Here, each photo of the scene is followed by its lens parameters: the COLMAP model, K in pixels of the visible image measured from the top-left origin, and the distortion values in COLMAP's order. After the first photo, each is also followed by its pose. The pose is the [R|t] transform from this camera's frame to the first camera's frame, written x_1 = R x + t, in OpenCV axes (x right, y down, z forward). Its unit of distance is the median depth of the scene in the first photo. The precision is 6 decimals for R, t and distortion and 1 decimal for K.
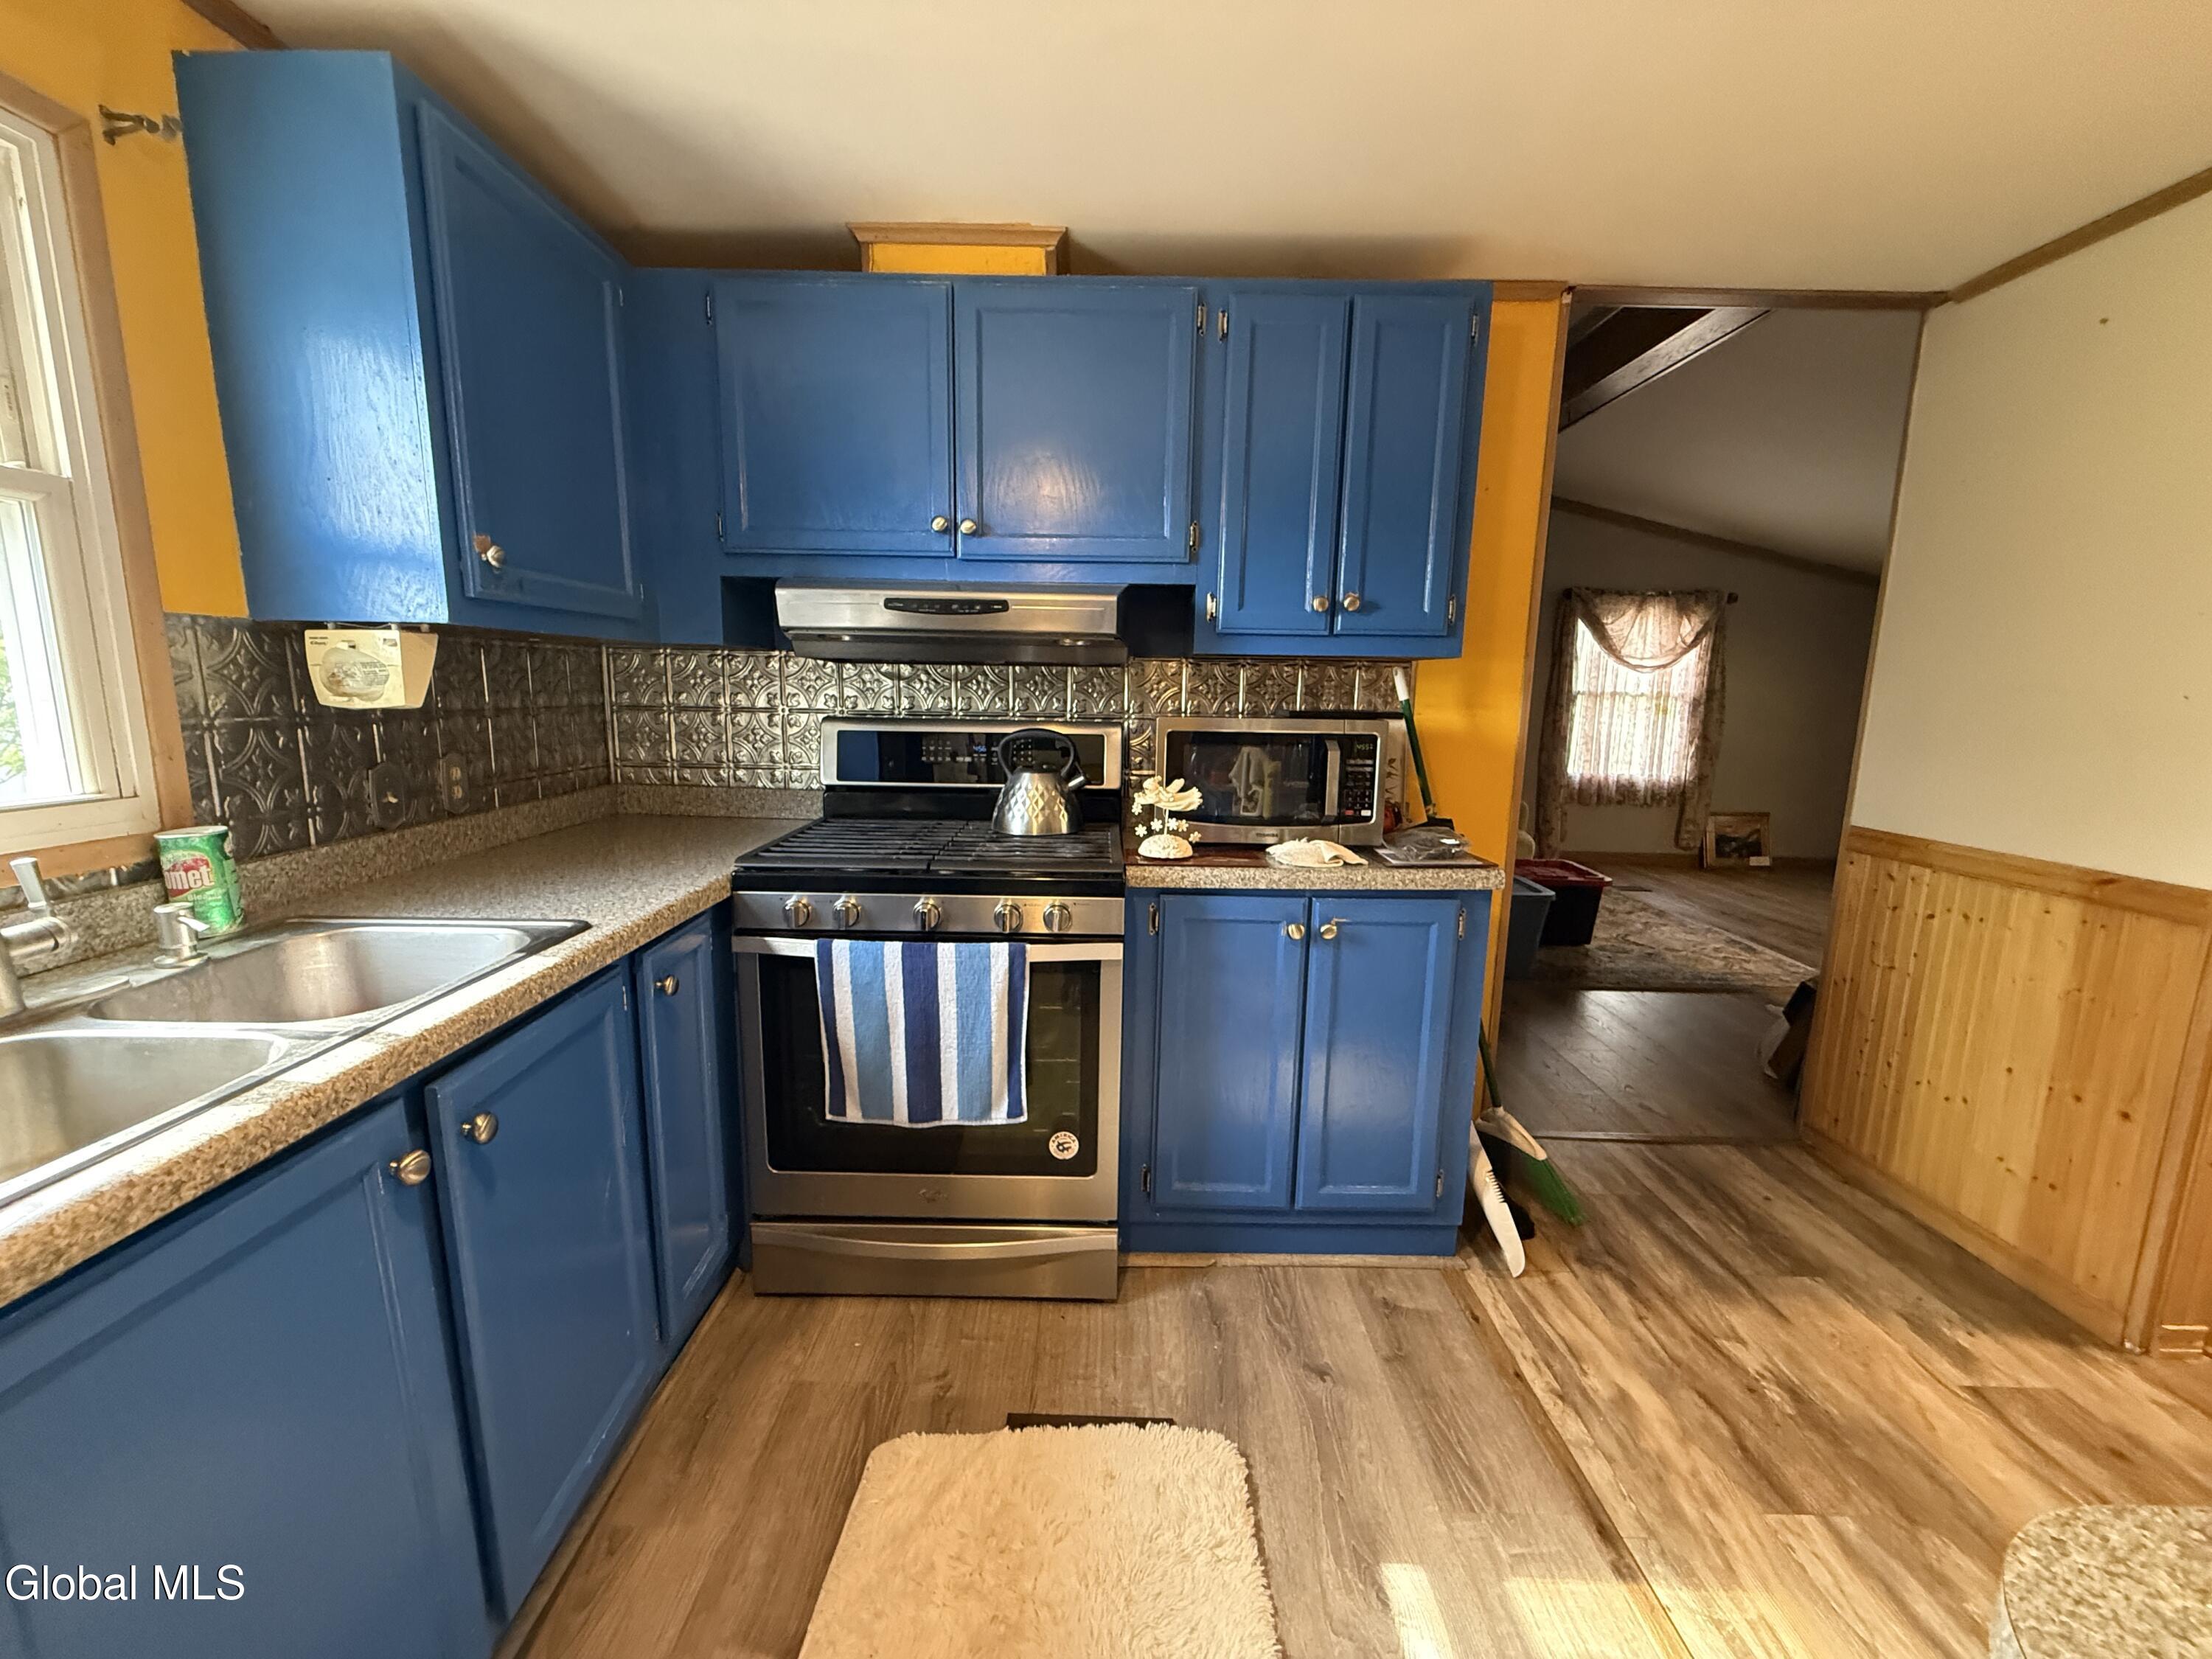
lens RADIAL K [[886.3, 0, 1100.0], [0, 886.3, 829.8], [0, 0, 1]] dist [-0.000145, 0.000868]
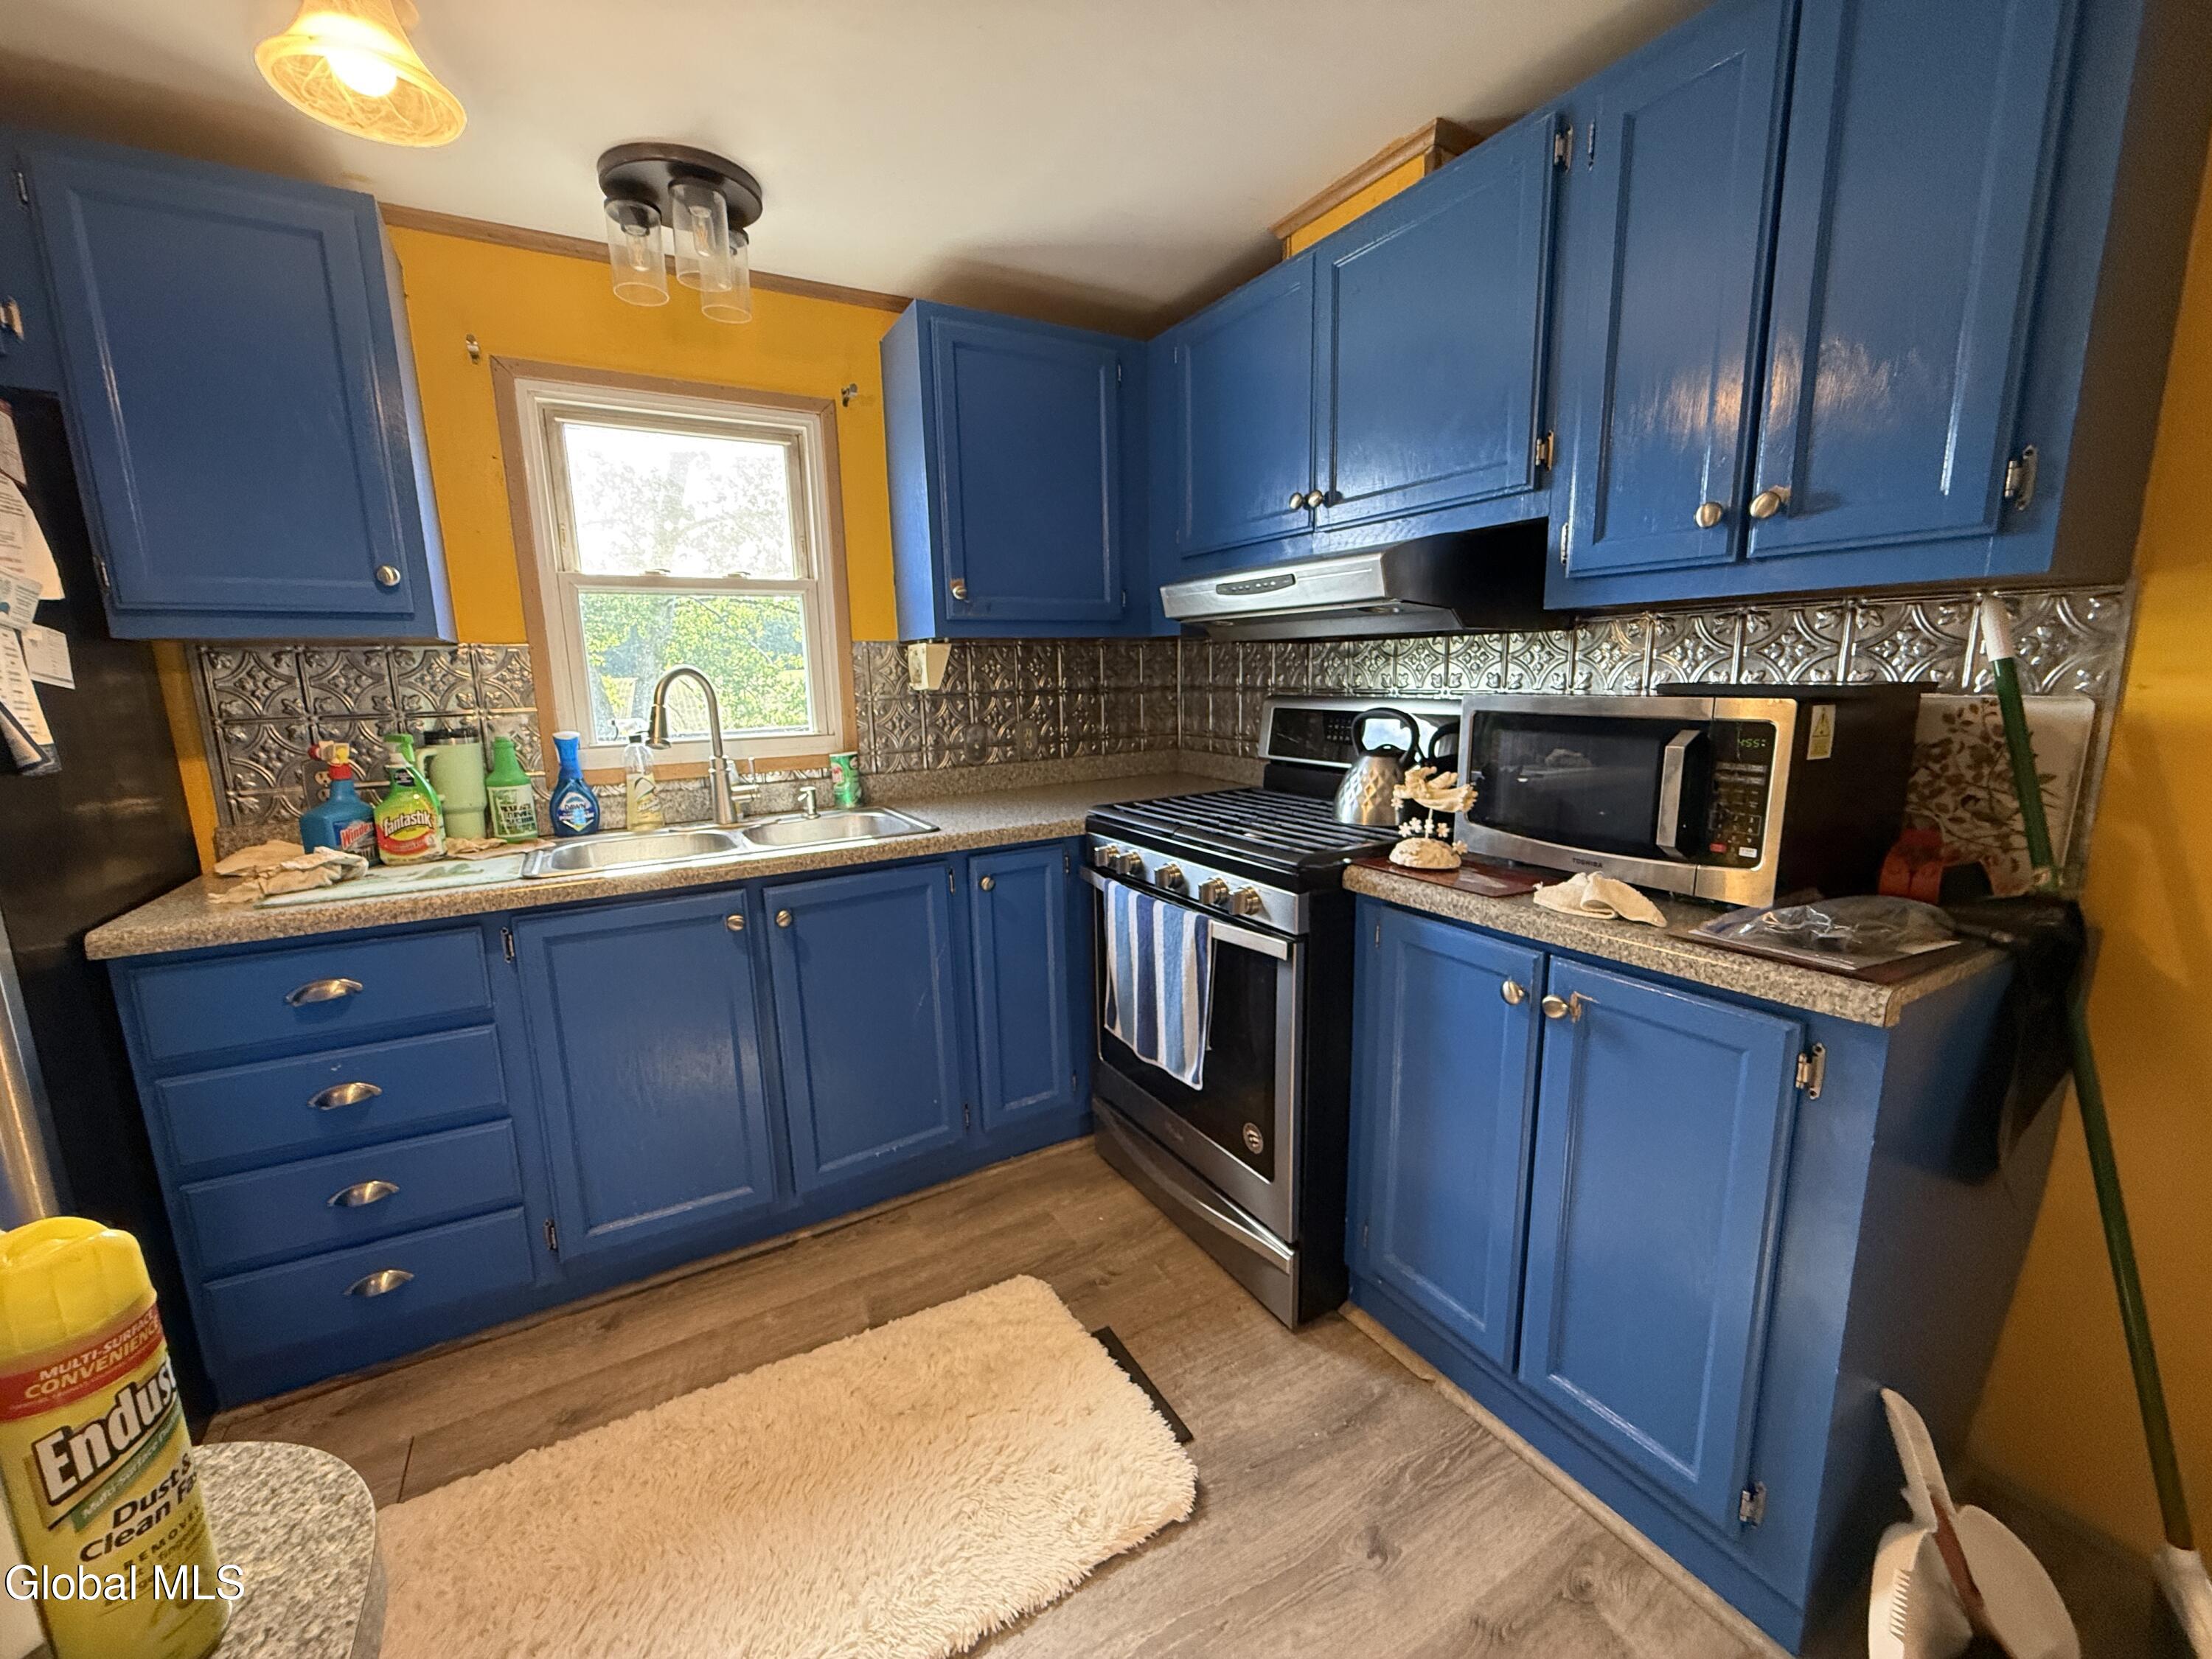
lens RADIAL K [[886.3, 0, 1098.9], [0, 886.3, 834.6], [0, 0, 1]] dist [-0.000145, 0.000868]
pose [[0.500857, 0.132629, -0.855308, 0.649573], [-0.109901, 0.989936, 0.089149, -0.039491], [0.858524, 0.049349, 0.510393, 0.338917]]
